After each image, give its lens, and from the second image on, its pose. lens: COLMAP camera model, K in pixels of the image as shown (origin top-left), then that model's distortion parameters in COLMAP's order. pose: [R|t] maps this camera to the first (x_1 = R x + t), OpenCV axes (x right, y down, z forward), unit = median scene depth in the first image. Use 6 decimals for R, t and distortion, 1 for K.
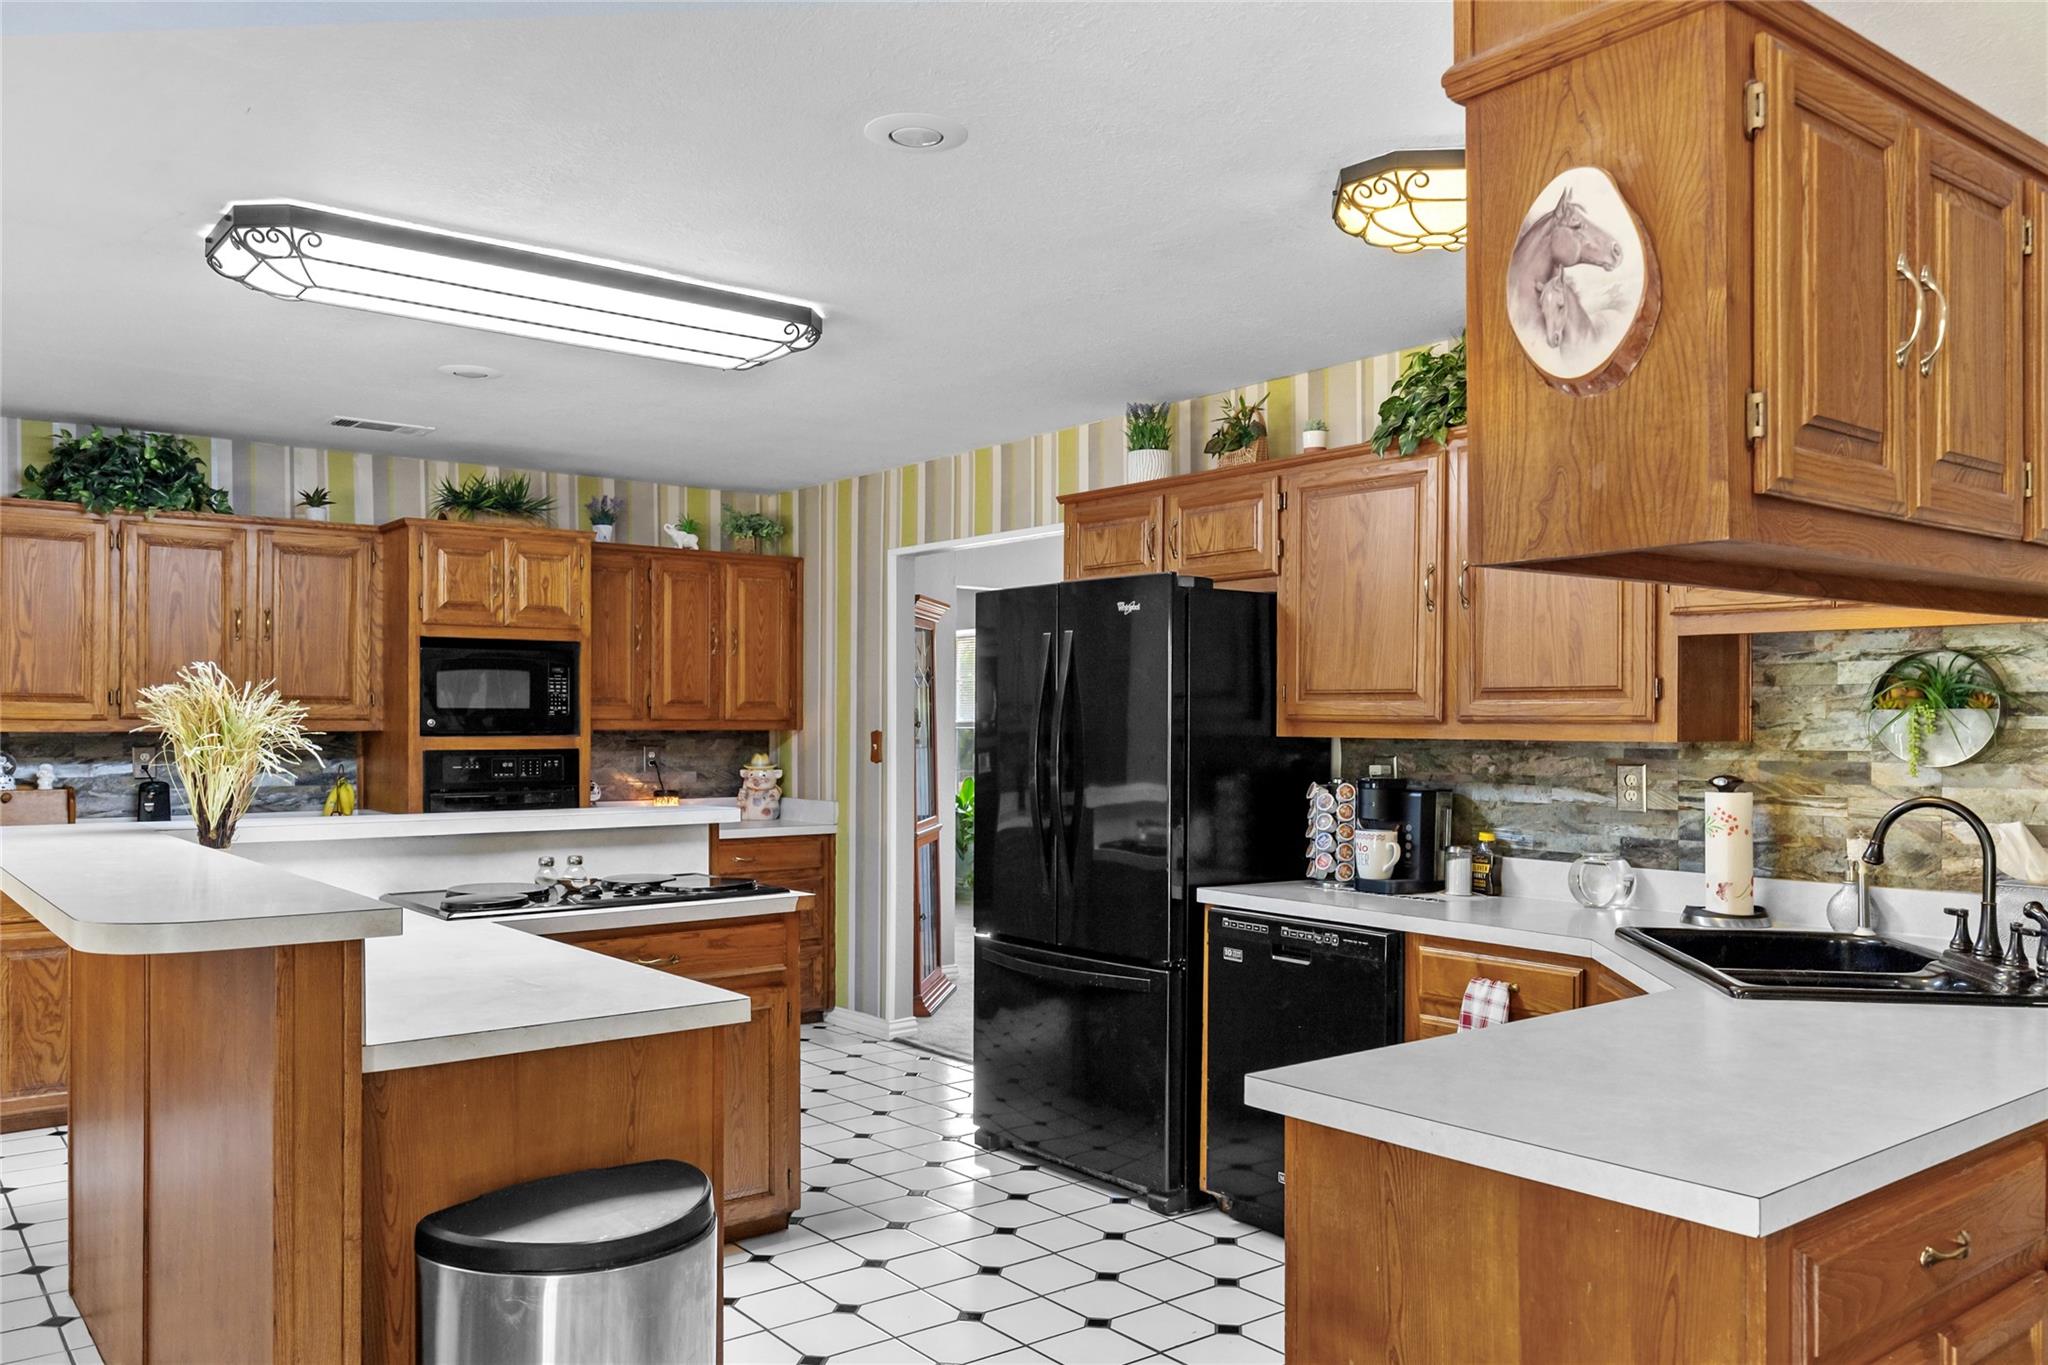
lens RADIAL K [[1558.5, 0, 1020.2], [0, 1558.5, 724.1], [0, 0, 1]] dist [0.008055, 0.002224]
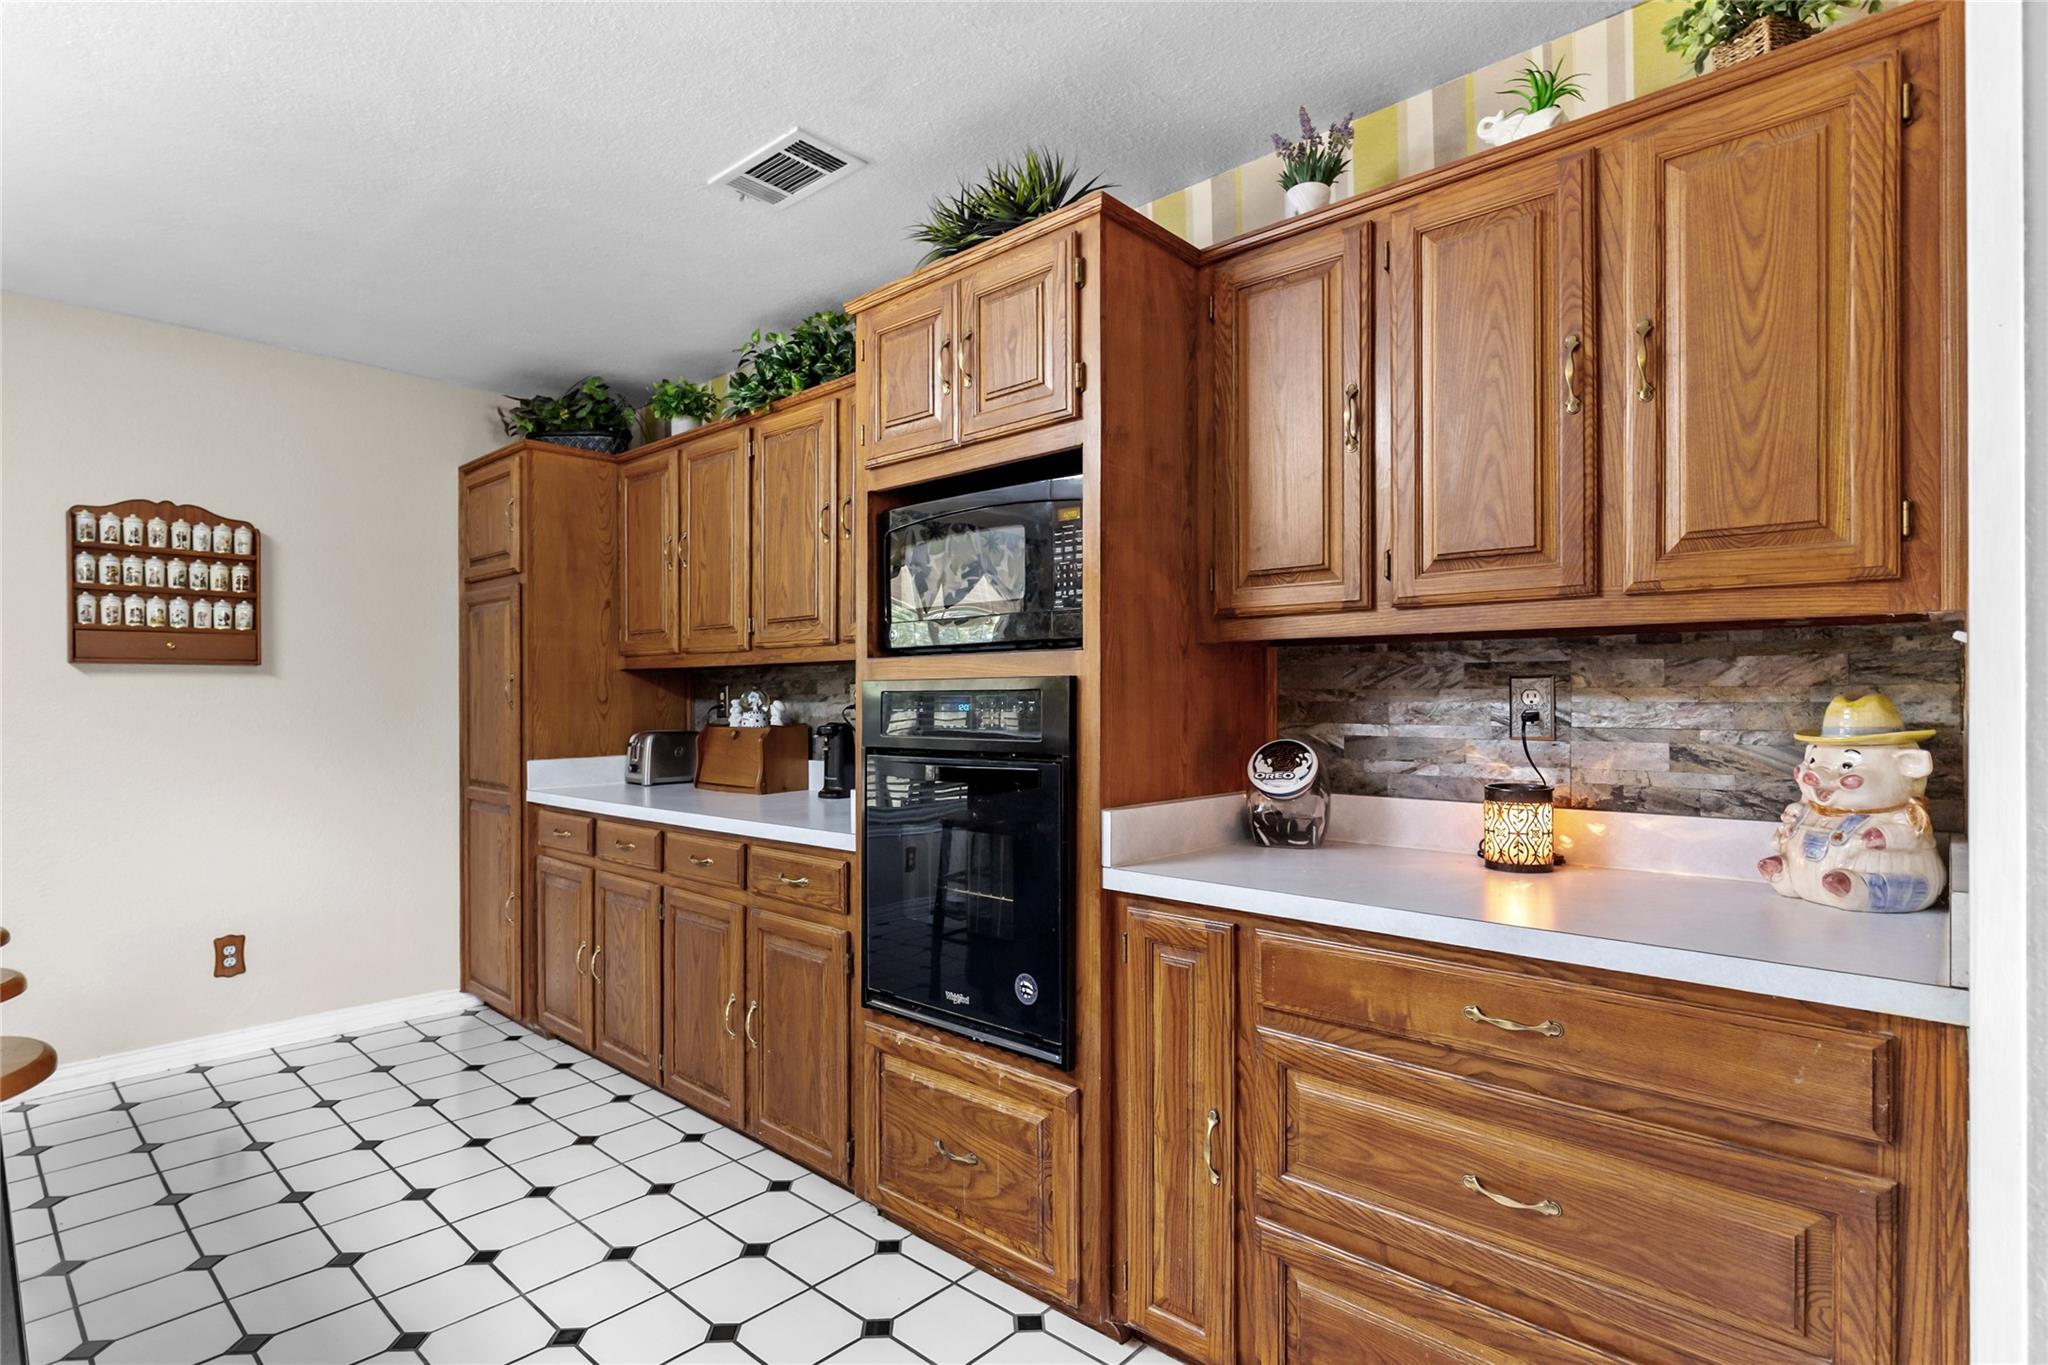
lens RADIAL K [[1018.5, 0, 1017.3], [0, 1018.5, 694.9], [0, 0, 1]] dist [-0.000427, -0.000219]
pose [[0.155235, 0.001949, -0.987876, 0.013299], [0.001696, 0.999996, 0.002239, 0.021987], [0.987876, -0.002023, 0.155231, 0.976334]]
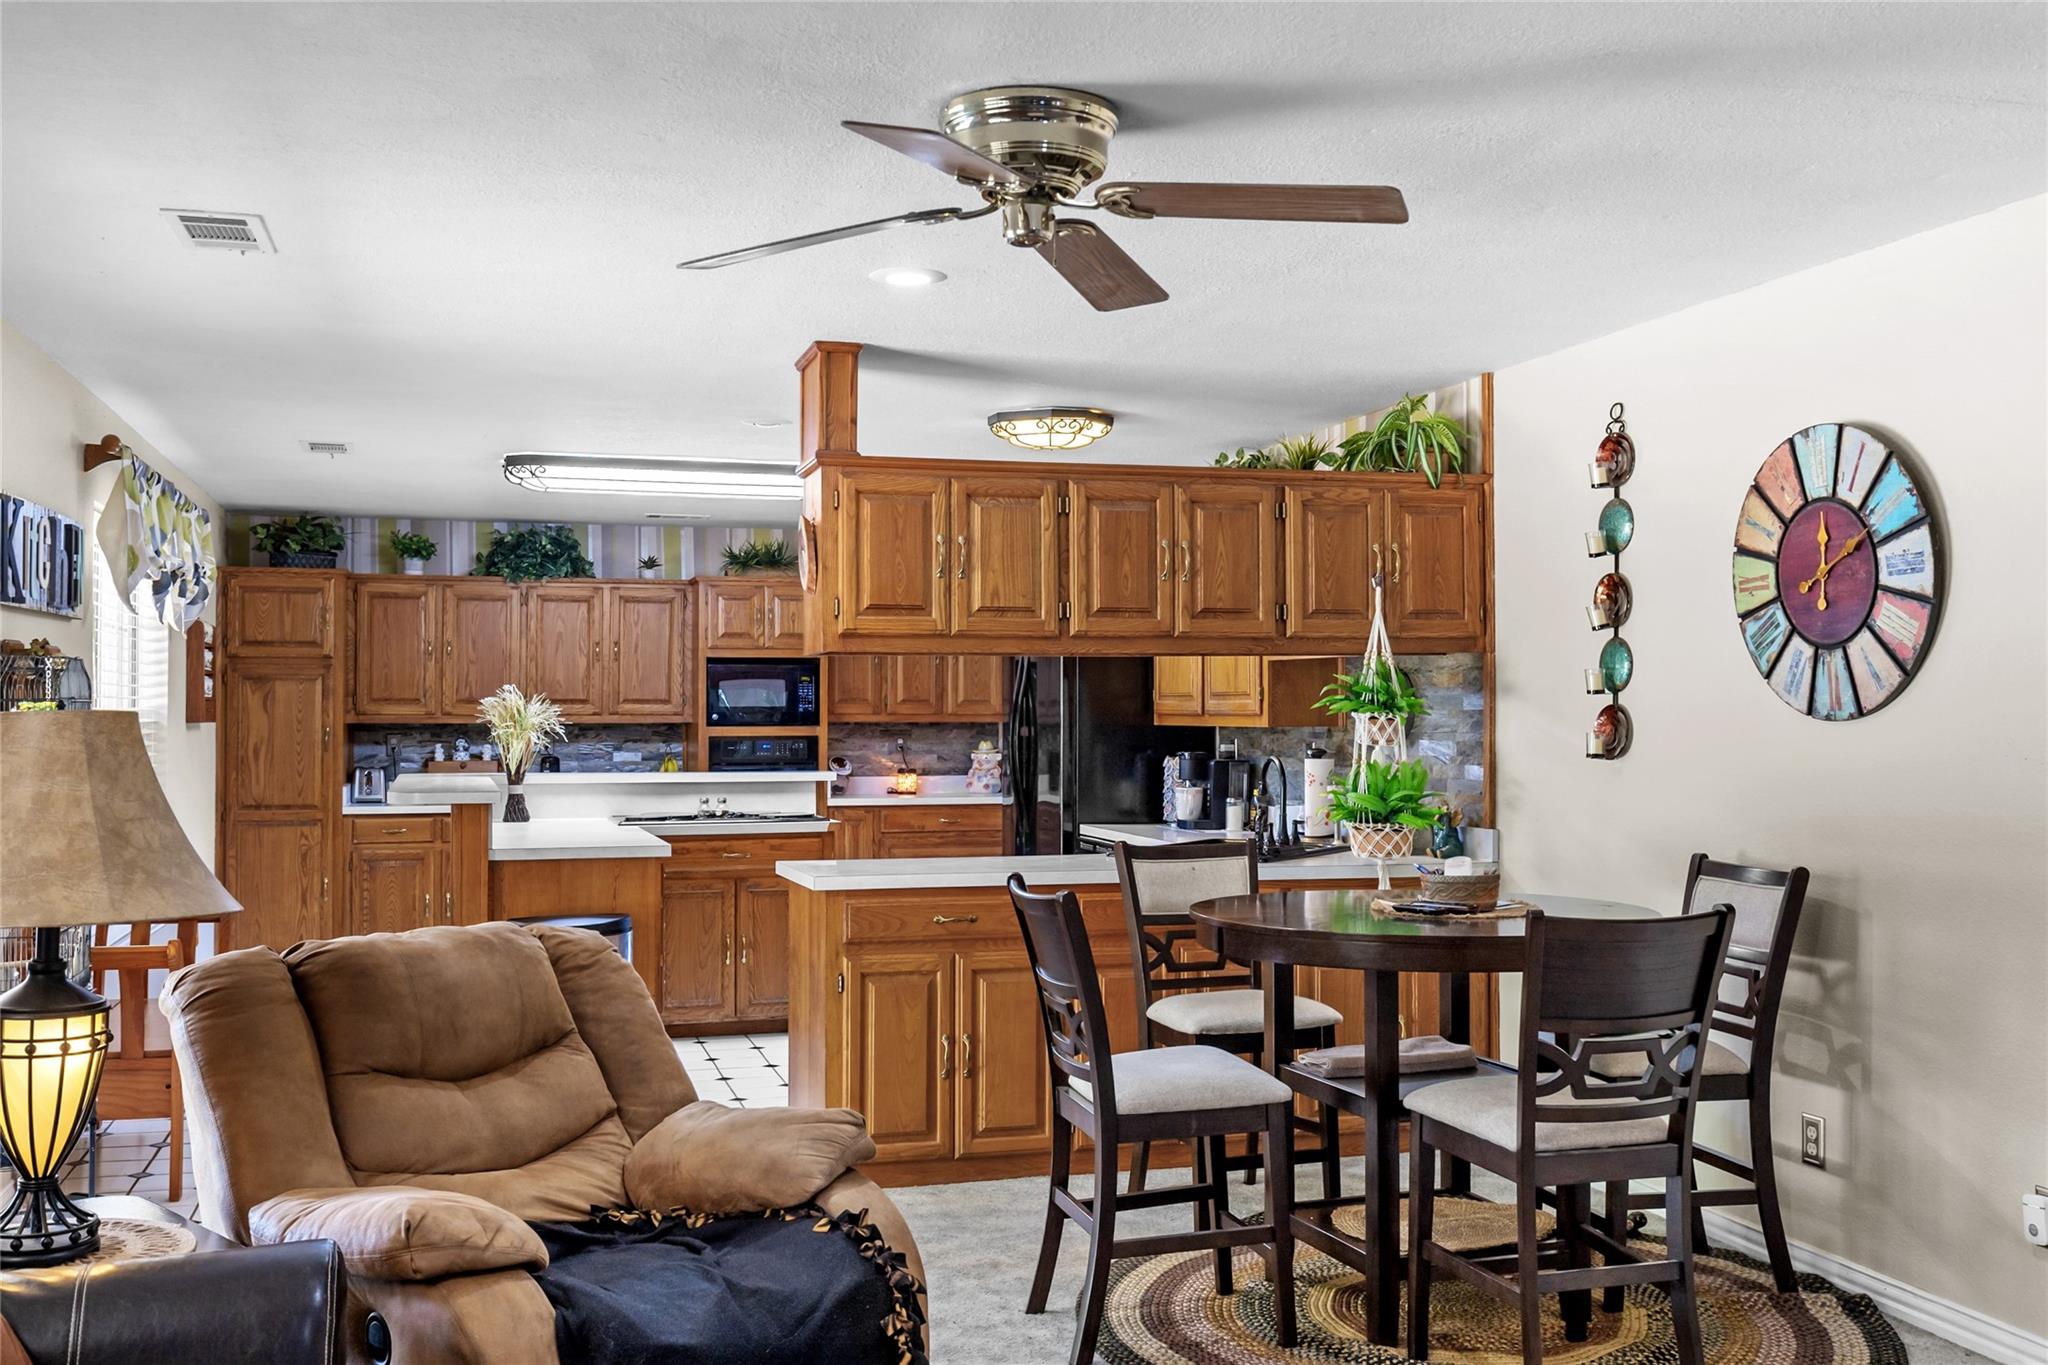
lens RADIAL K [[1994.0, 0, 1026.3], [0, 1994.0, 680.0], [0, 0, 1]] dist [0.024004, 0.000000]
pose [[0.927861, -0.009555, -0.372805, 0.570237], [0.002372, 0.999803, -0.019722, 0.001926], [0.372919, 0.017414, 0.927700, -0.595596]]
